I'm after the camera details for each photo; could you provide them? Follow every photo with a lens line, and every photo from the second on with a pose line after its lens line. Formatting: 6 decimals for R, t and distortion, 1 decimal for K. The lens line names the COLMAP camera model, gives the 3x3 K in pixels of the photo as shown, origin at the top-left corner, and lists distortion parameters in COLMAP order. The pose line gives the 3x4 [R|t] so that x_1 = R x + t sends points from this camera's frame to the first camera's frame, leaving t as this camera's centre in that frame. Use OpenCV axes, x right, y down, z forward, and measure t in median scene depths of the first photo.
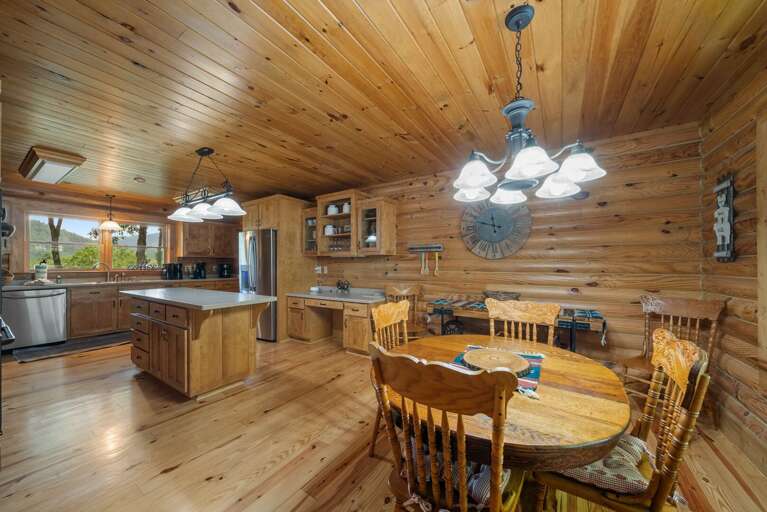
lens RADIAL K [[273.6, 0, 382.6], [0, 273.6, 261.1], [0, 0, 1]] dist [-0.000512, -0.000161]
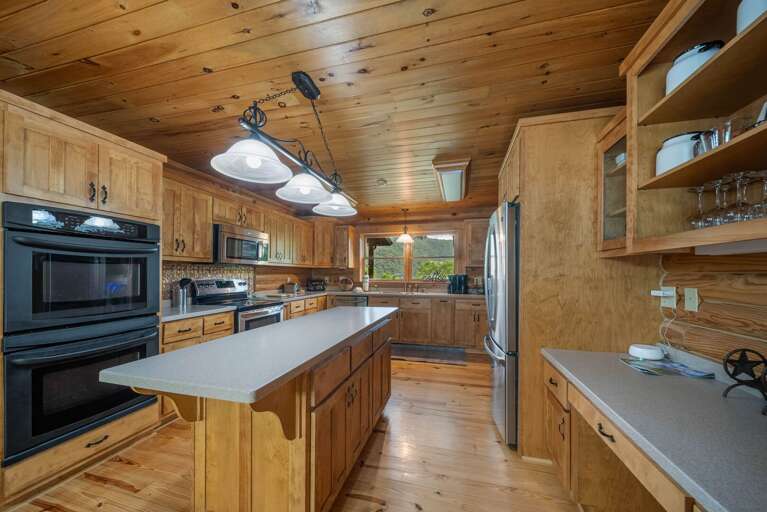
lens RADIAL K [[273.6, 0, 383.4], [0, 273.6, 274.7], [0, 0, 1]] dist [-0.000512, -0.000161]
pose [[0.312914, 0.003444, -0.949775, -0.030710], [0.004288, 0.999978, 0.005039, 0.001932], [0.949772, -0.005650, 0.312892, 0.631728]]
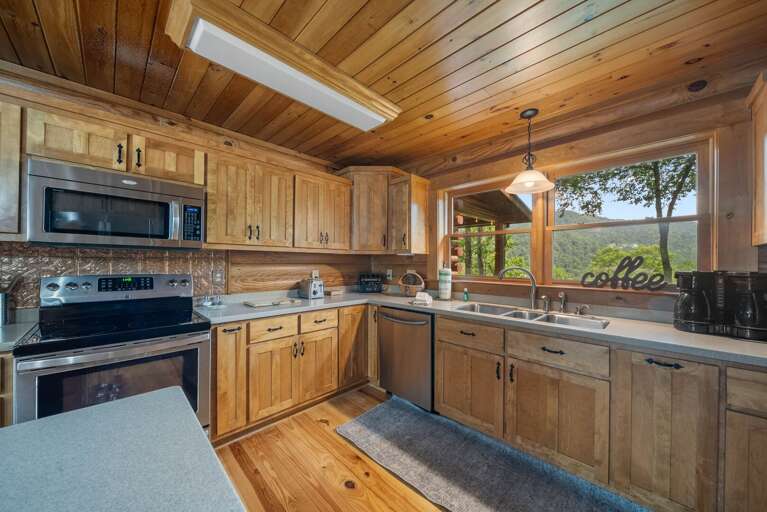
lens RADIAL K [[273.6, 0, 382.1], [0, 273.6, 260.5], [0, 0, 1]] dist [-0.000512, -0.000161]
pose [[-0.210494, -0.010761, -0.977536, -0.557805], [0.000267, 0.999939, -0.011065, -0.000032], [0.977595, -0.002590, -0.210478, 0.919672]]
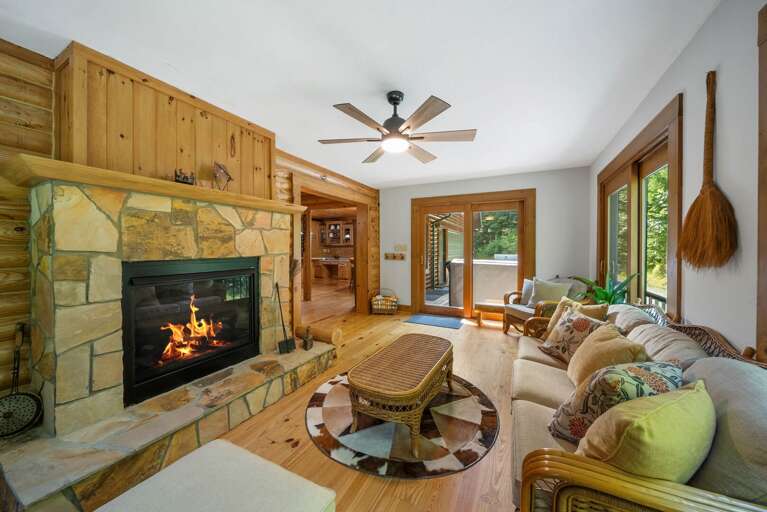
lens RADIAL K [[273.6, 0, 386.8], [0, 273.6, 249.8], [0, 0, 1]] dist [-0.000512, -0.000161]
pose [[0.993746, -0.000781, 0.111658, 0.034890], [-0.000901, 0.999887, 0.015016, -0.013157], [-0.111657, -0.015022, 0.993633, -1.552594]]
